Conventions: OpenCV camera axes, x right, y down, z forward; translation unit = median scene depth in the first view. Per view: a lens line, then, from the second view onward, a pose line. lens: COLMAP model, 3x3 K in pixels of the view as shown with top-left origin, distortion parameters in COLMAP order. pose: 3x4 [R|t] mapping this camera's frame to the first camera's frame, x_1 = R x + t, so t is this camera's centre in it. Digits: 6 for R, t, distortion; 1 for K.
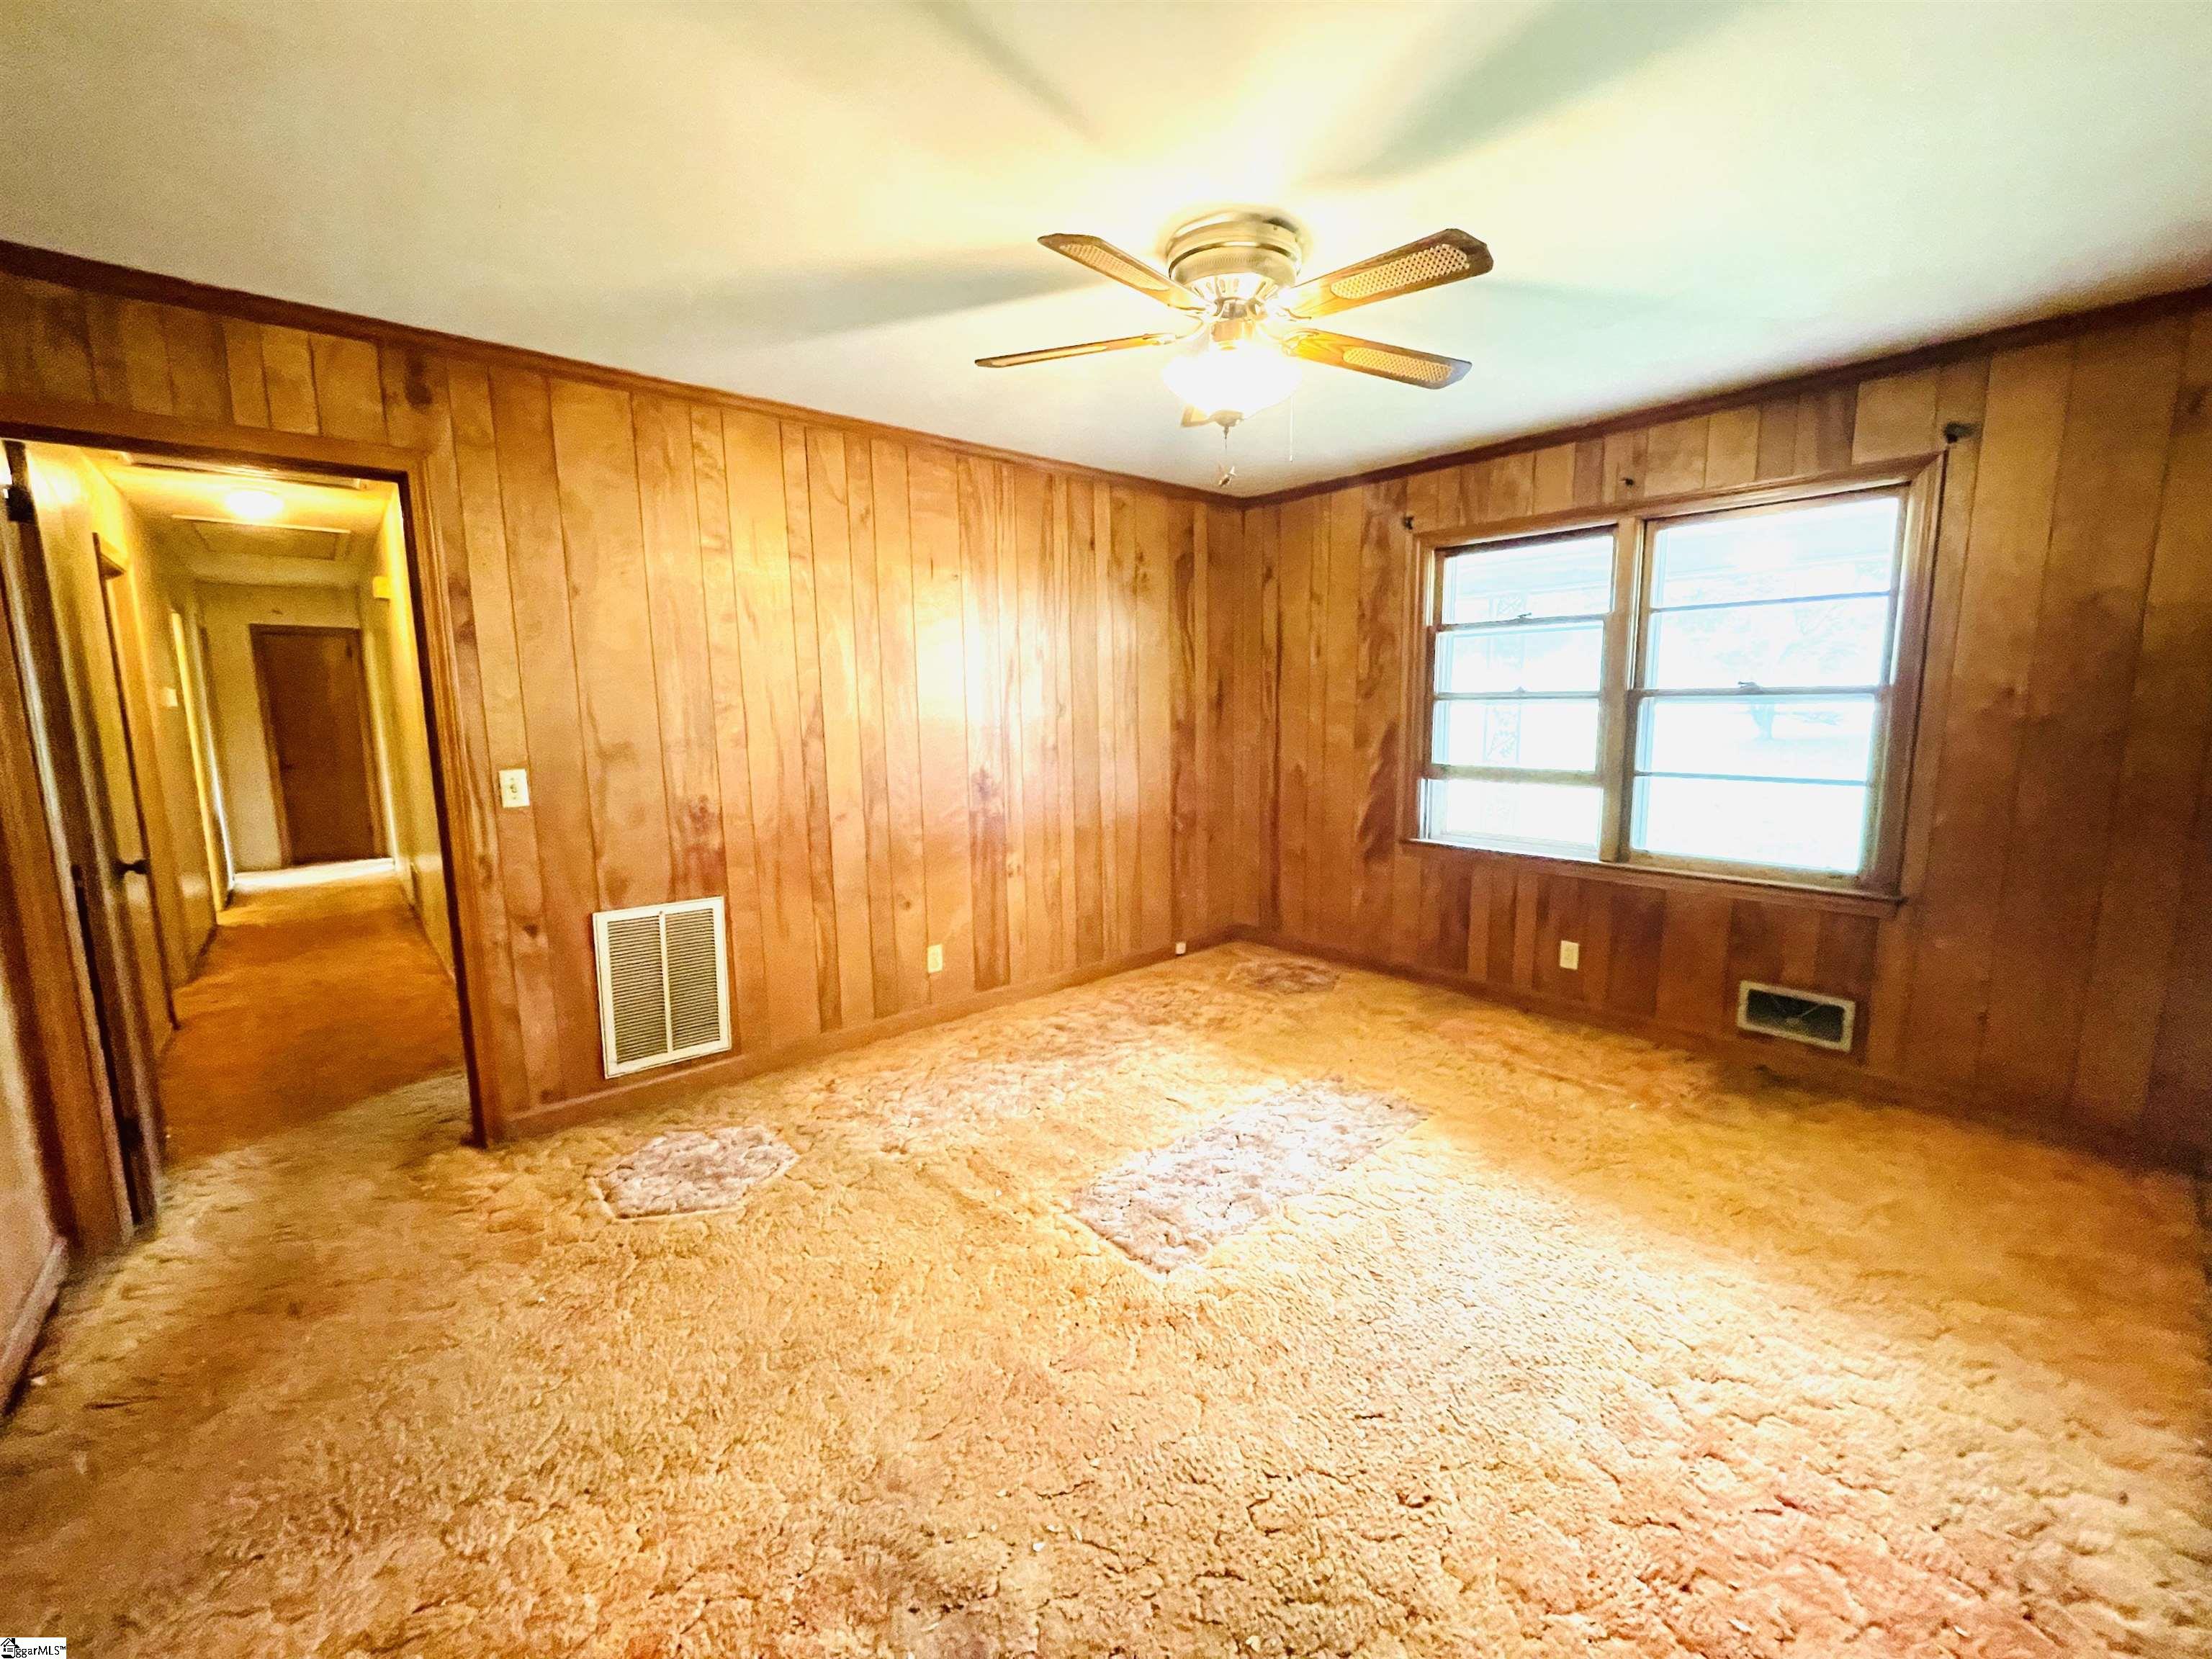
lens RADIAL K [[898.6, 0, 1106.0], [0, 898.6, 829.5], [0, 0, 1]] dist [0.000746, -0.000112]
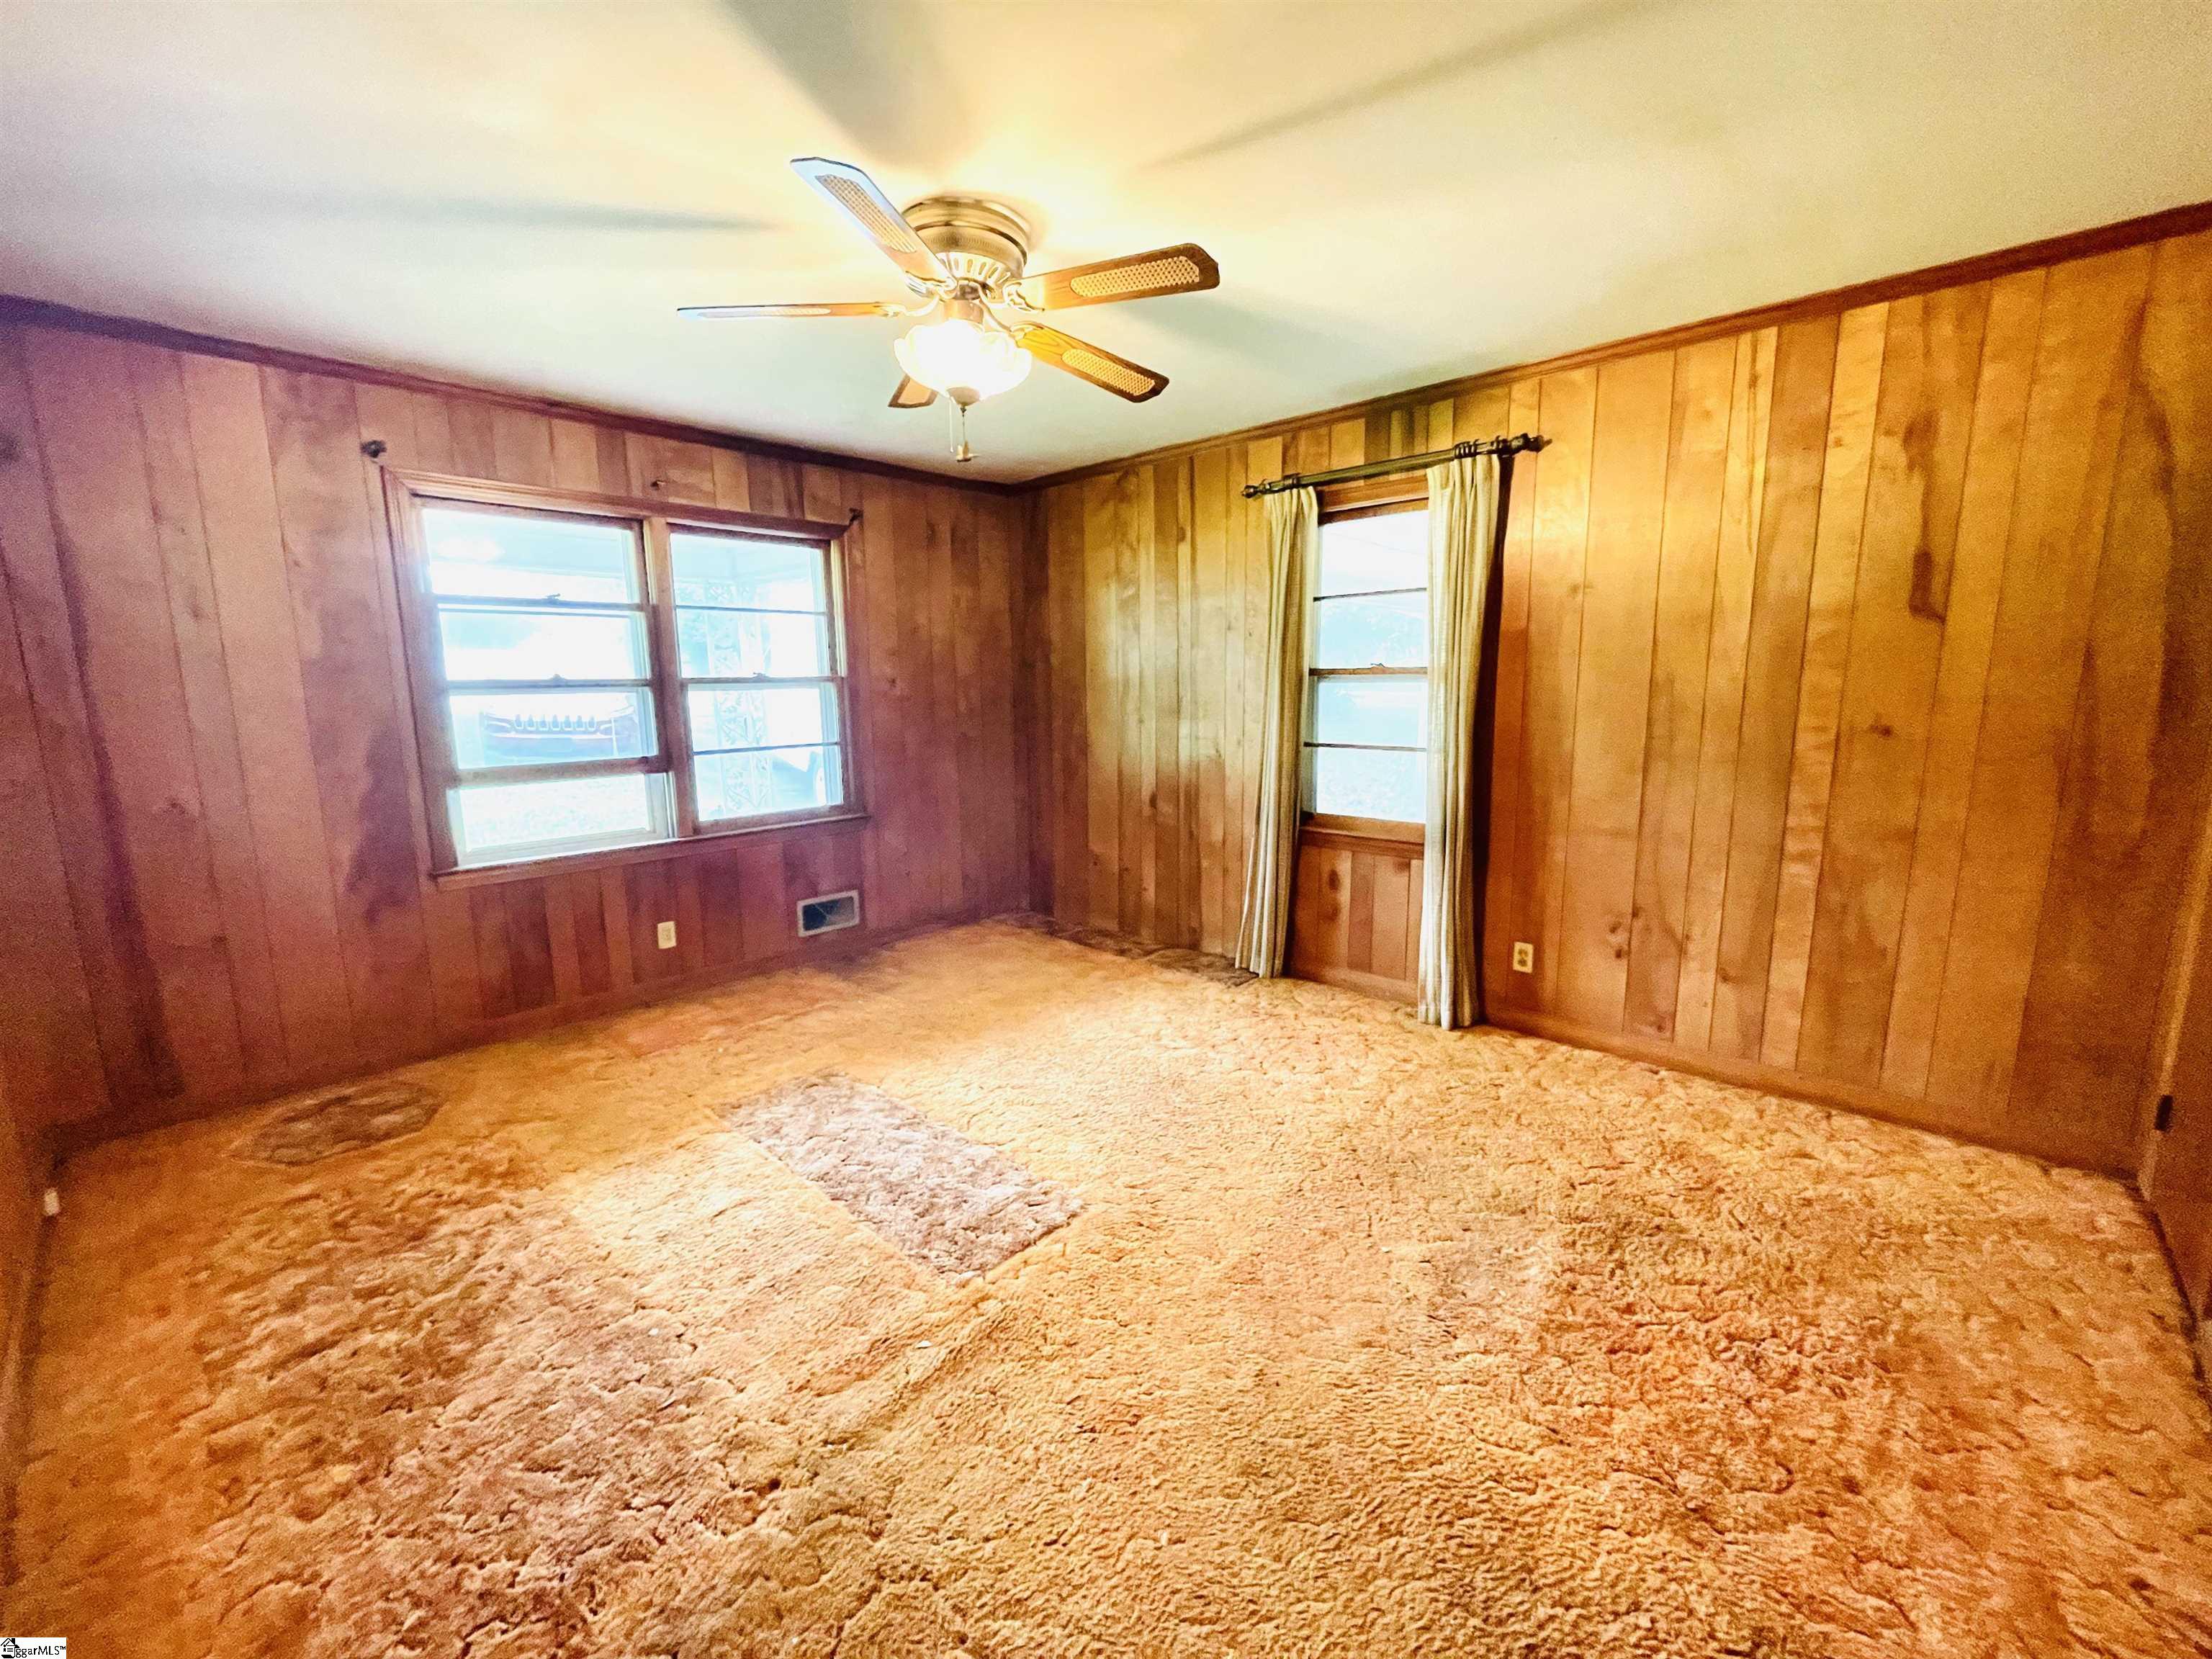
lens RADIAL K [[898.6, 0, 1106.0], [0, 898.6, 829.5], [0, 0, 1]] dist [0.000746, -0.000112]
pose [[-0.091612, -0.151984, 0.984128, -0.570929], [0.158306, 0.973493, 0.165078, -0.074625], [-0.983131, 0.170916, -0.065124, 0.595038]]
